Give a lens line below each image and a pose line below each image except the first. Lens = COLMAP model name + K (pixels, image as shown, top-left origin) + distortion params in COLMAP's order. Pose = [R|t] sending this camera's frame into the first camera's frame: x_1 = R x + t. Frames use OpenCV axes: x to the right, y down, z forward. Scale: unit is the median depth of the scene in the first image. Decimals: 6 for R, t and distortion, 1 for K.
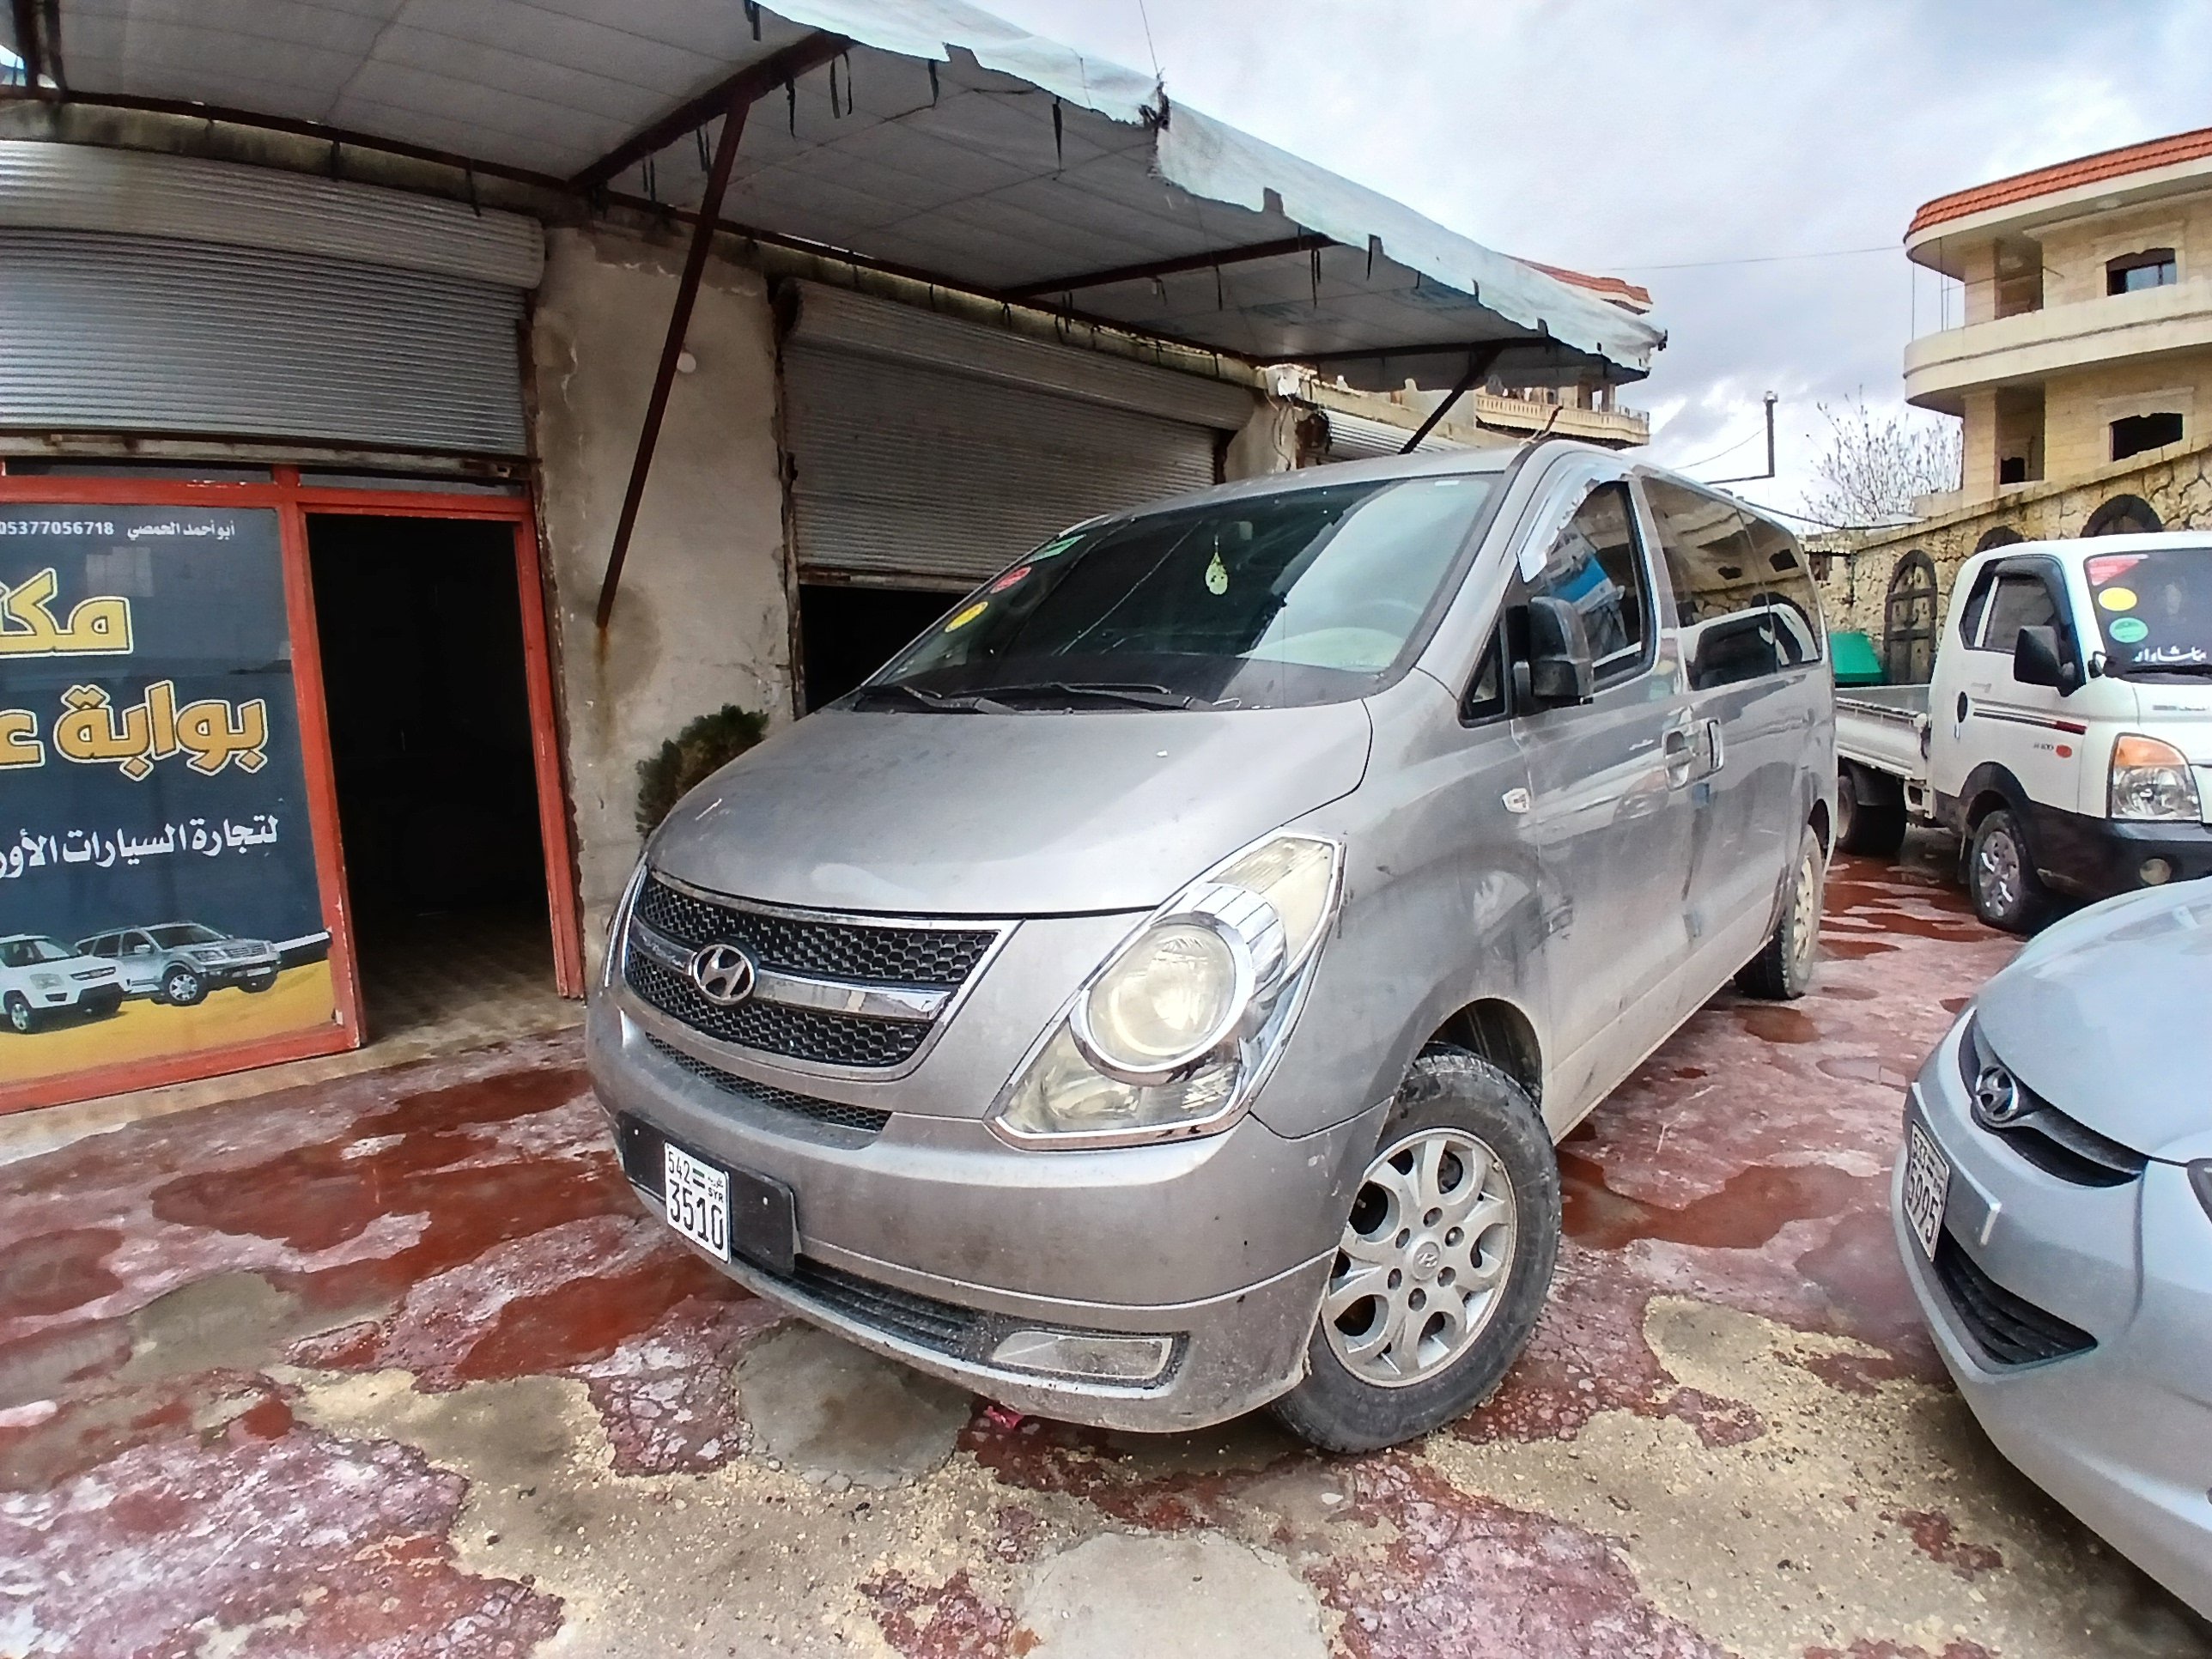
lens RADIAL K [[1091.2, 0, 1099.8], [0, 1091.2, 813.1], [0, 0, 1]] dist [0.000512, -0.038976]
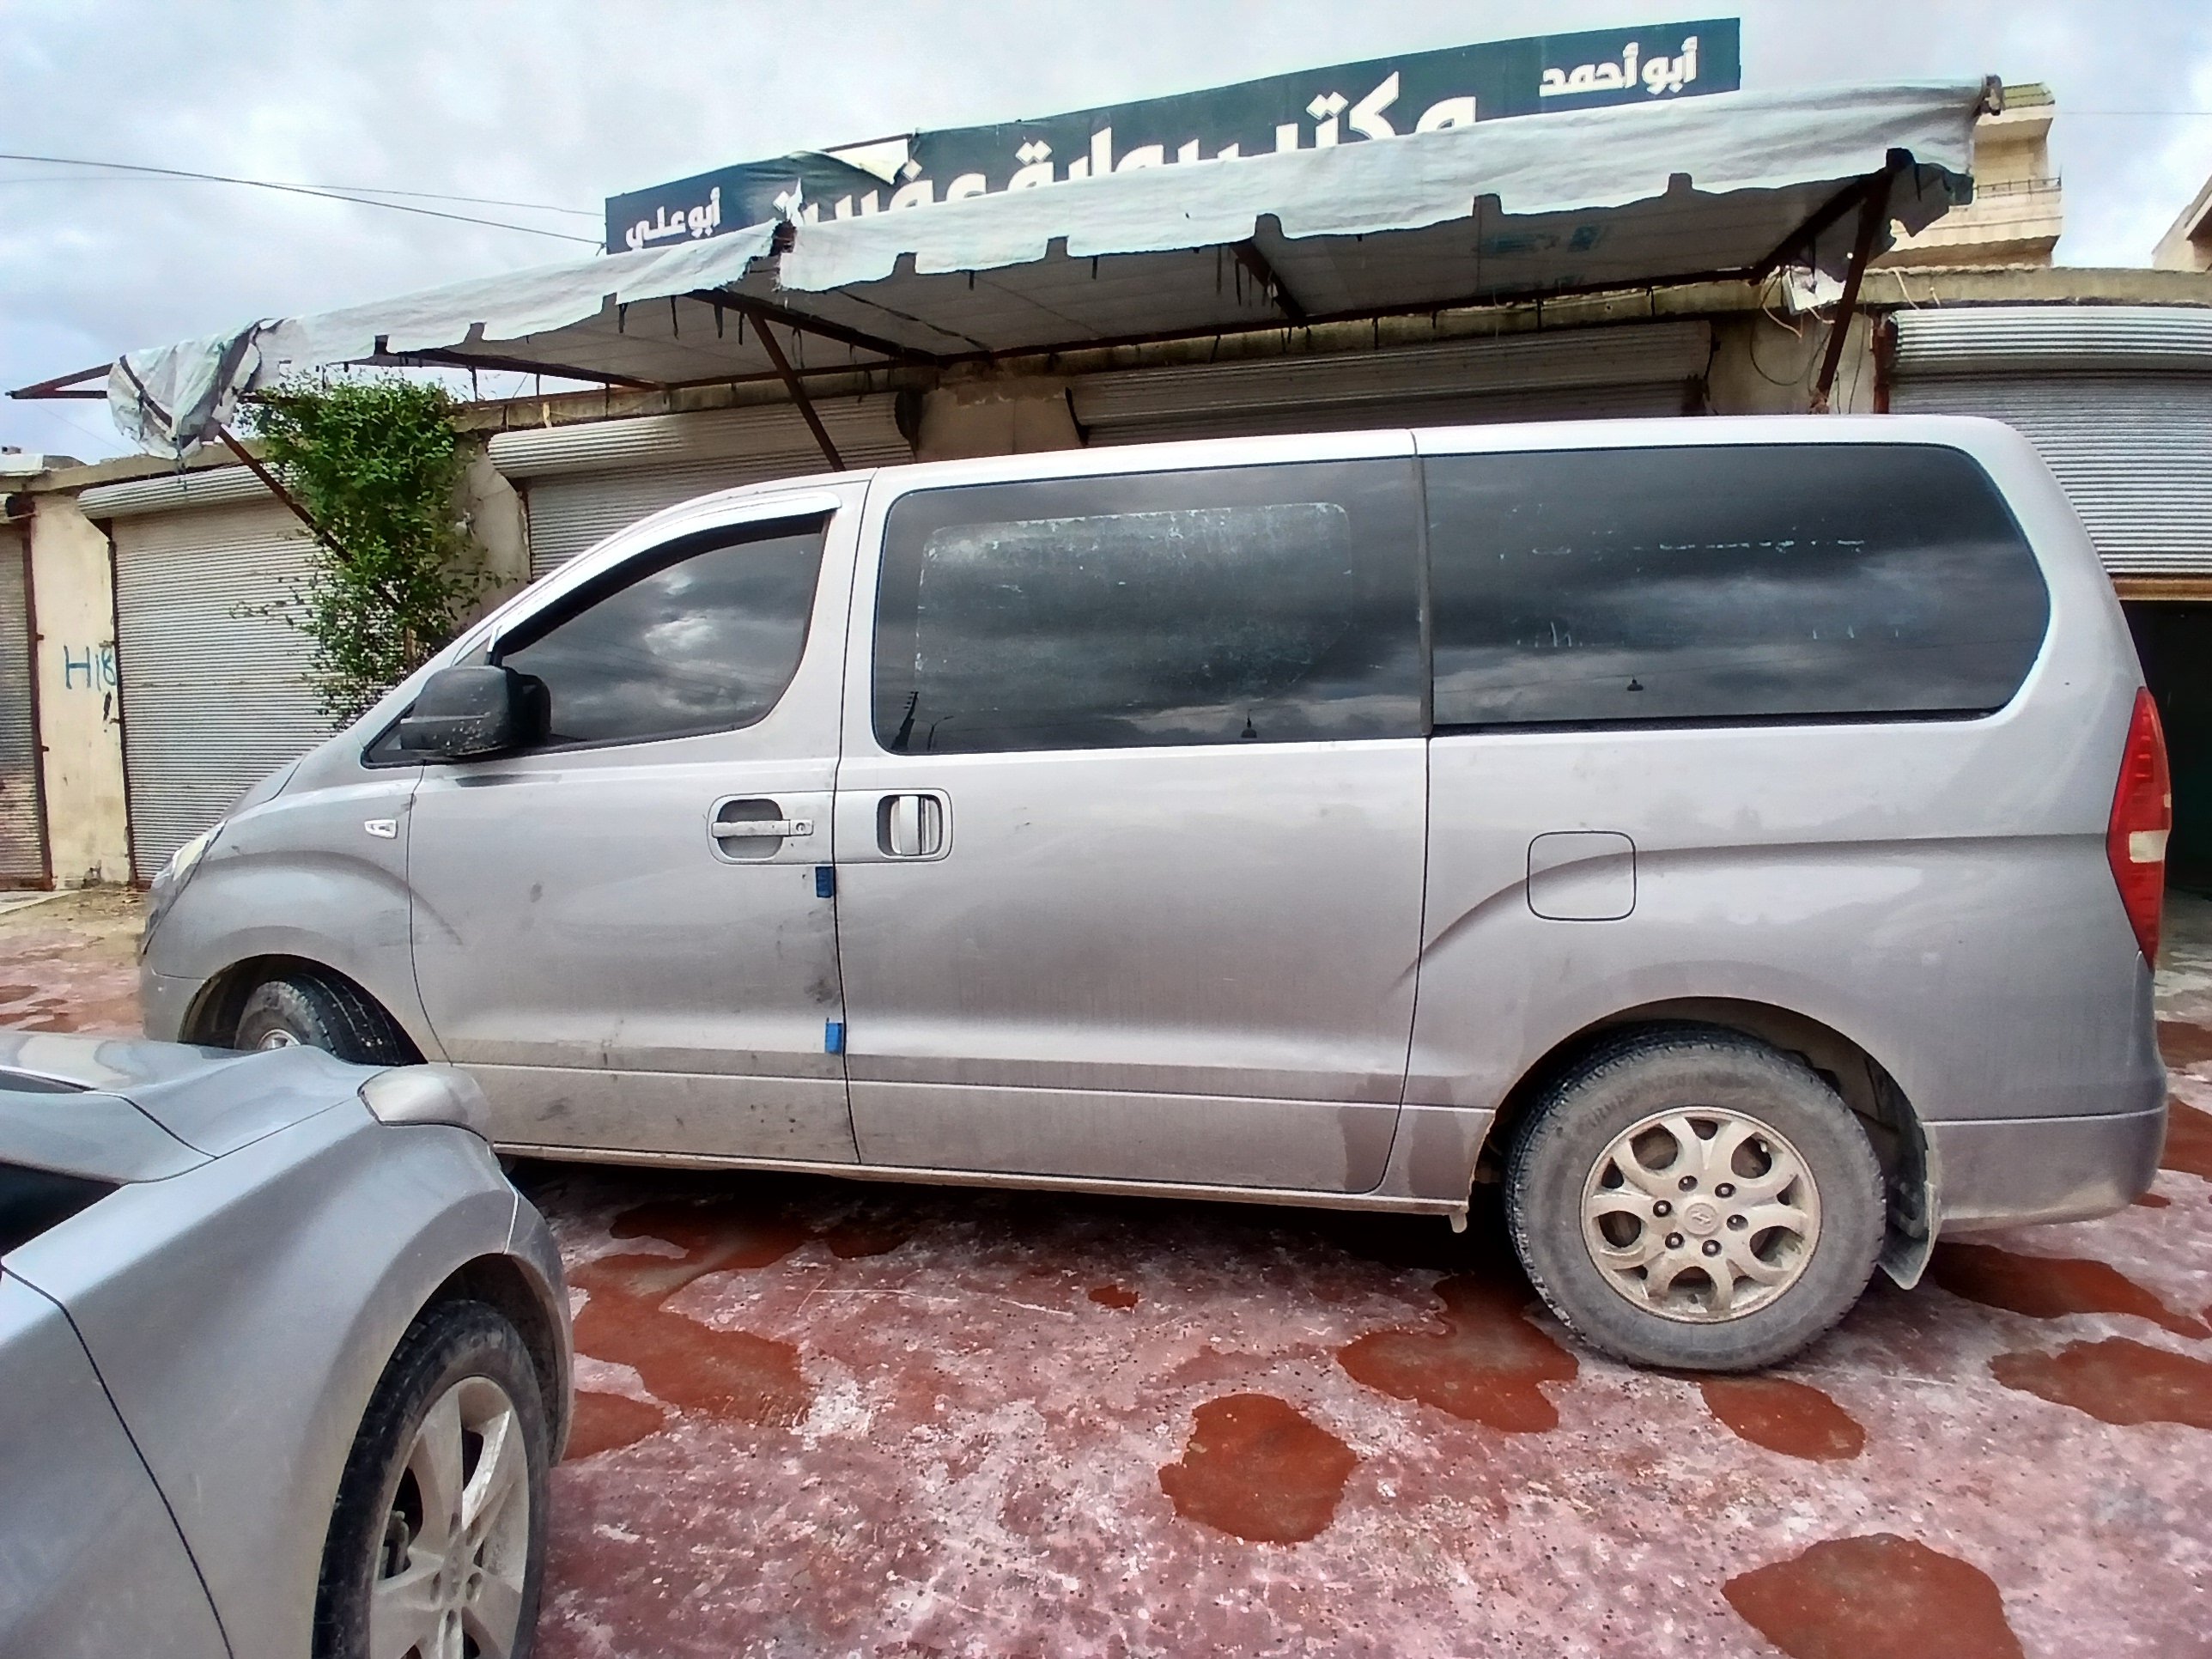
lens RADIAL K [[1091.2, 0, 1099.8], [0, 1091.2, 813.1], [0, 0, 1]] dist [0.000512, -0.038976]
pose [[0.518074, 0.090312, -0.850555, 1.069434], [-0.114640, 0.992770, 0.035585, -0.085976], [0.847618, 0.079072, 0.524681, 0.591657]]
